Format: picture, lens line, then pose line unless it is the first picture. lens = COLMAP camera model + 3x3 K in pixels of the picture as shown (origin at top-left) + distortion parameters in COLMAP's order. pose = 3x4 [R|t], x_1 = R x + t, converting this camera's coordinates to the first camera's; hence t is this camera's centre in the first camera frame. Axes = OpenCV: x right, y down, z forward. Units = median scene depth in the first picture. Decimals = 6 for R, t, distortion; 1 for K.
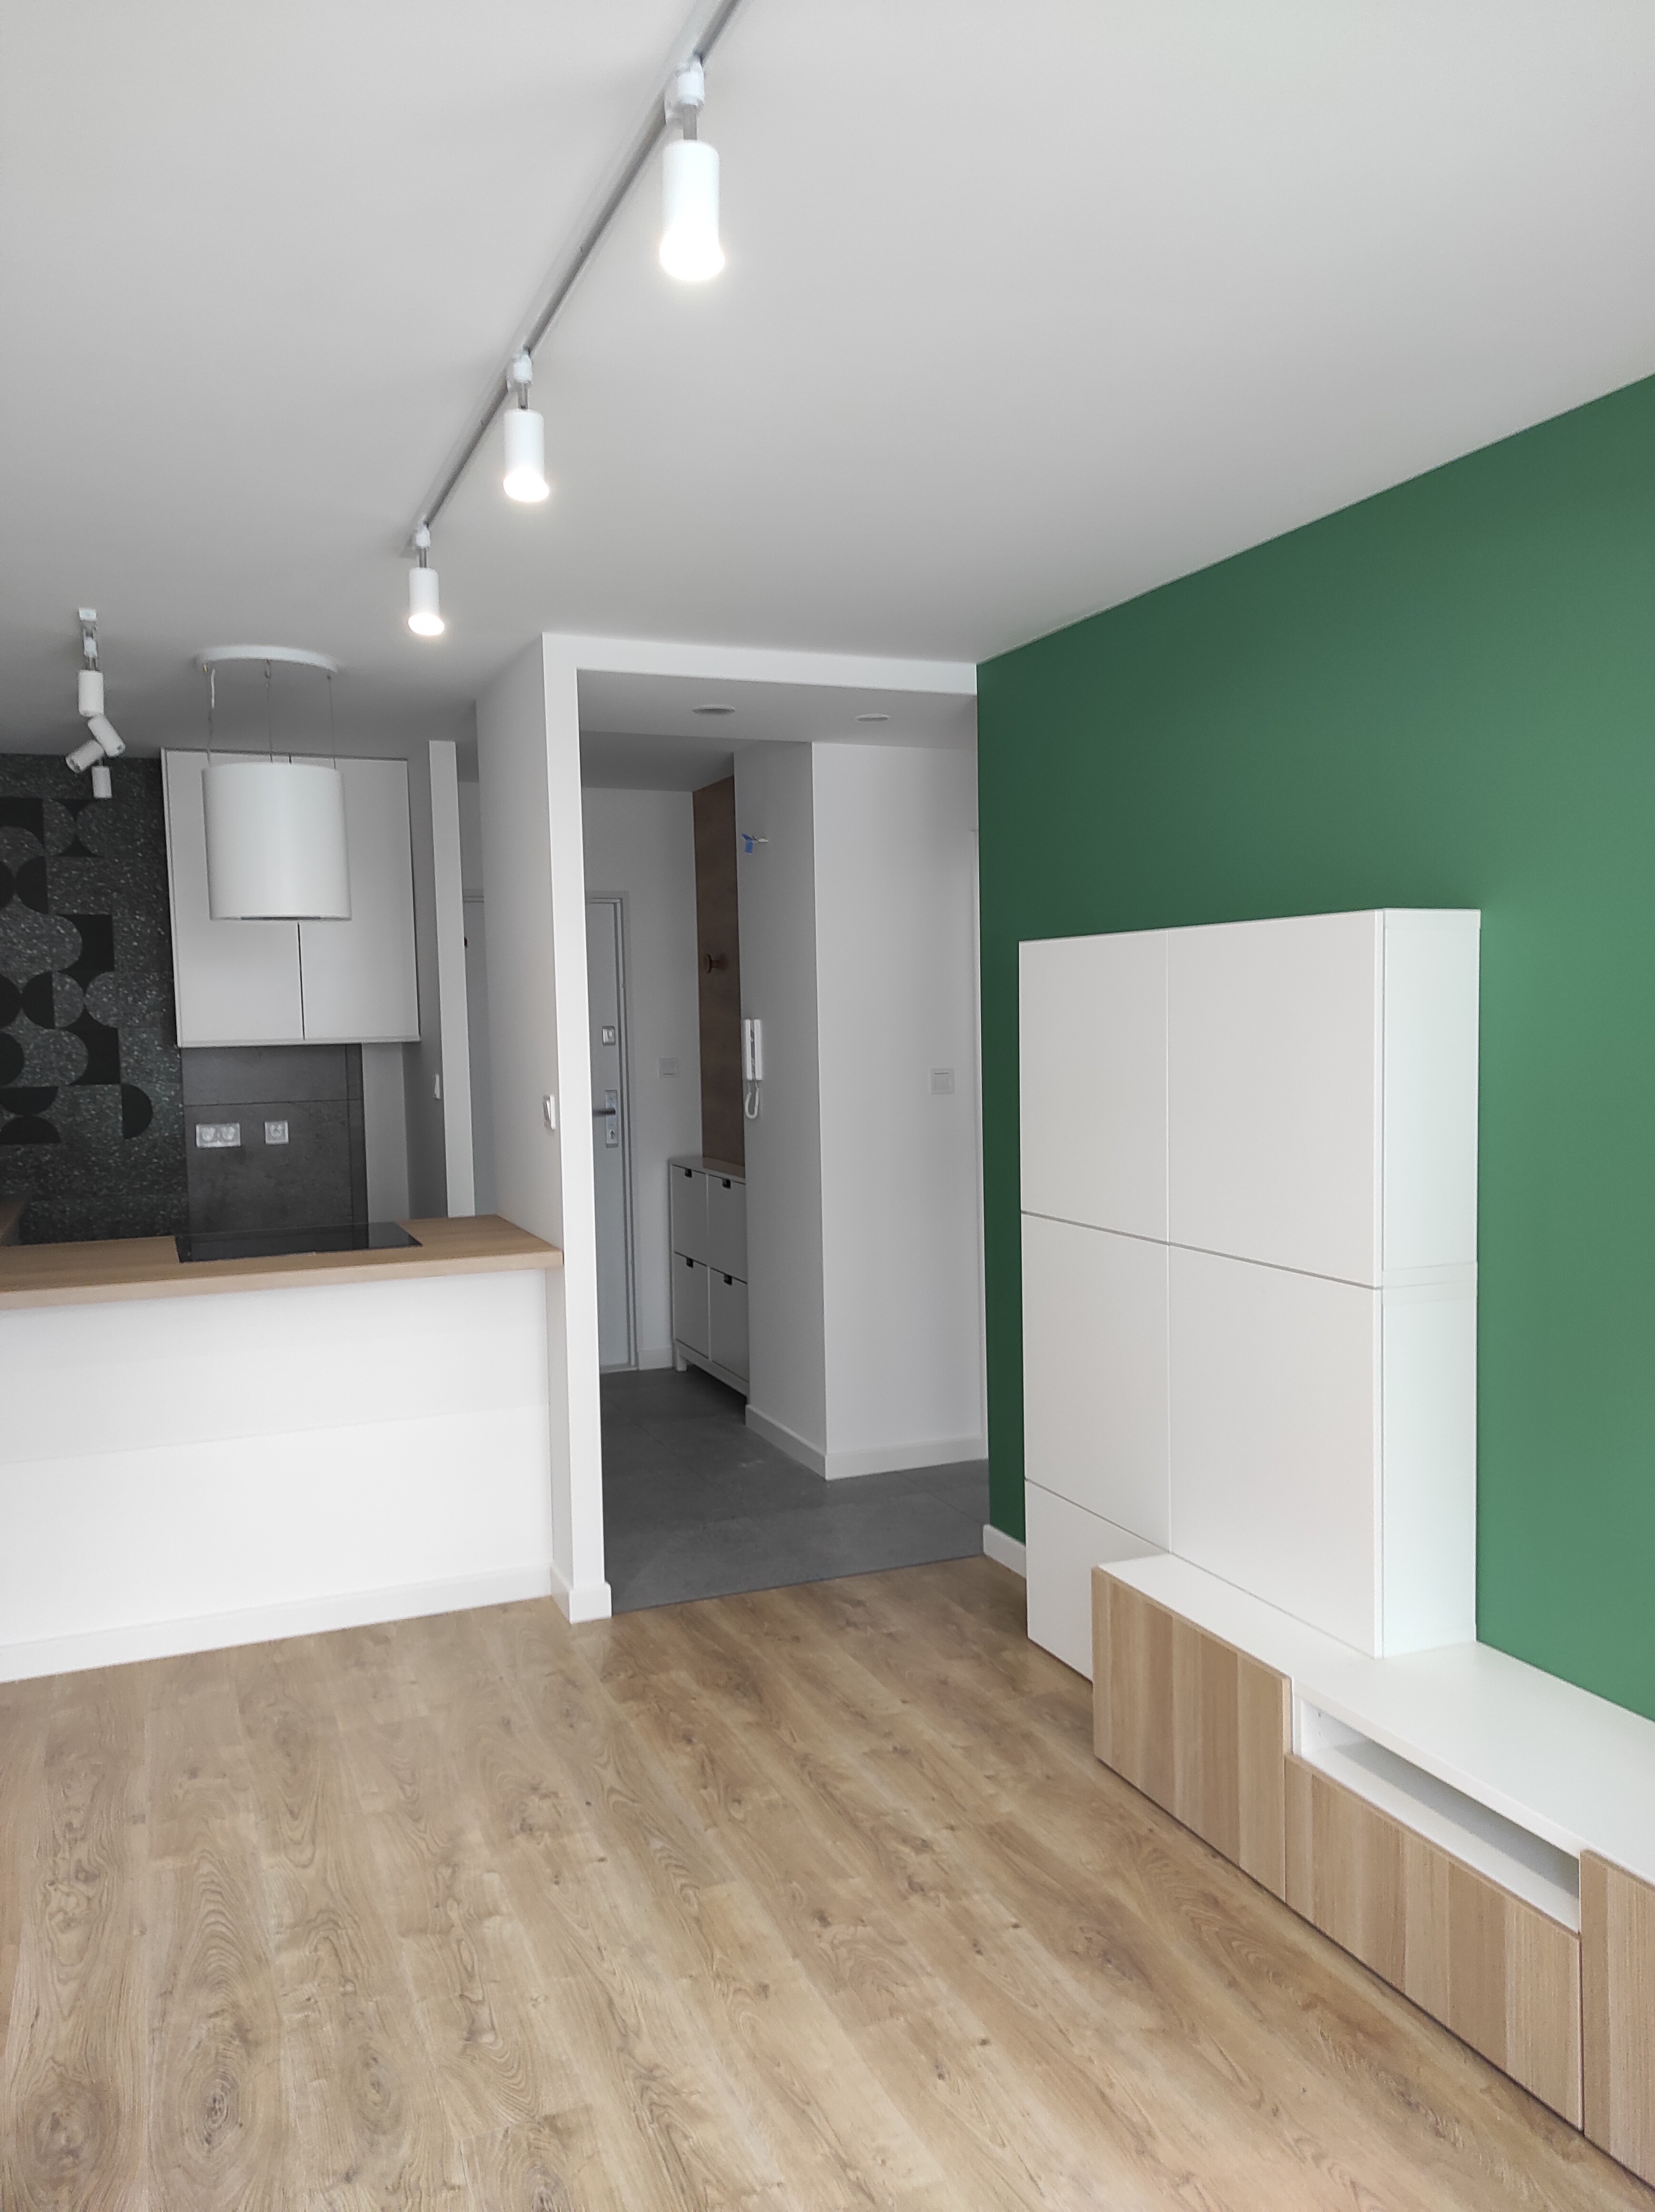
lens RADIAL K [[1639.6, 0, 826.6], [0, 1639.6, 1113.3], [0, 0, 1]] dist [0.052425, -0.024904]
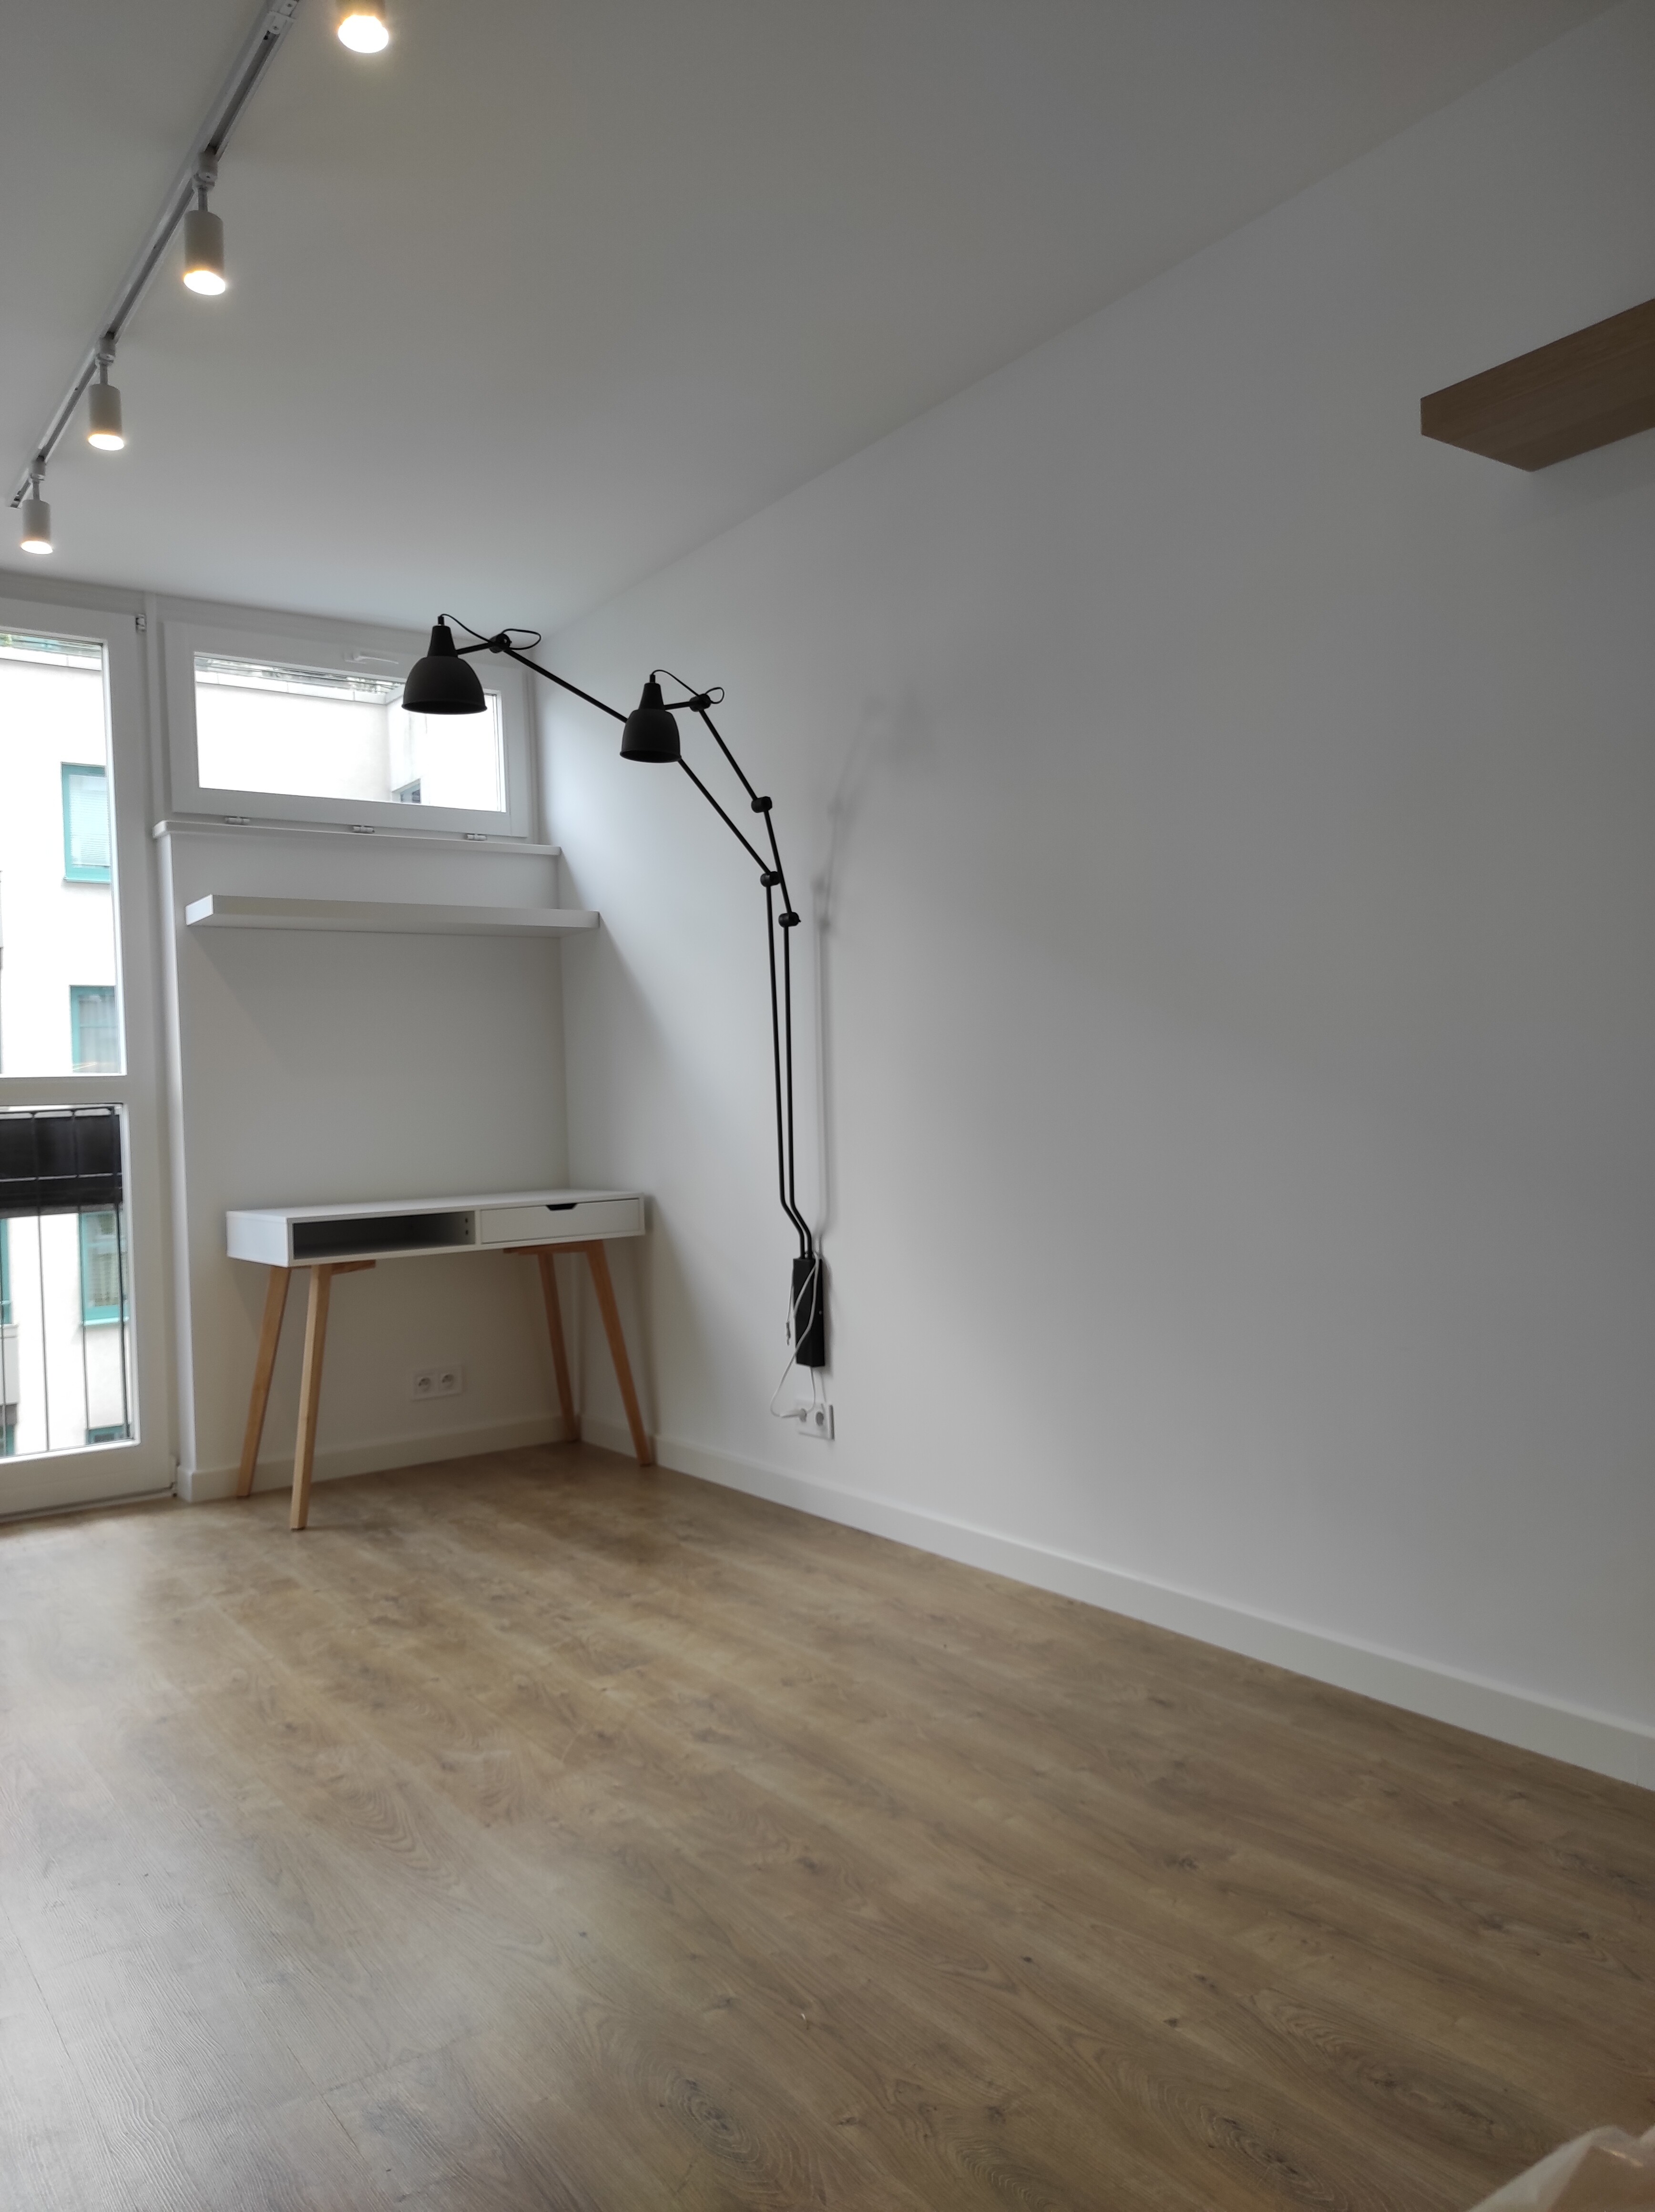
lens RADIAL K [[1639.6, 0, 825.4], [0, 1639.6, 1109.8], [0, 0, 1]] dist [0.052425, -0.024904]
pose [[-0.974503, 0.044167, -0.219983, 0.422964], [0.031531, 0.997663, 0.060624, 0.097998], [0.222147, 0.052142, -0.973618, 1.787376]]
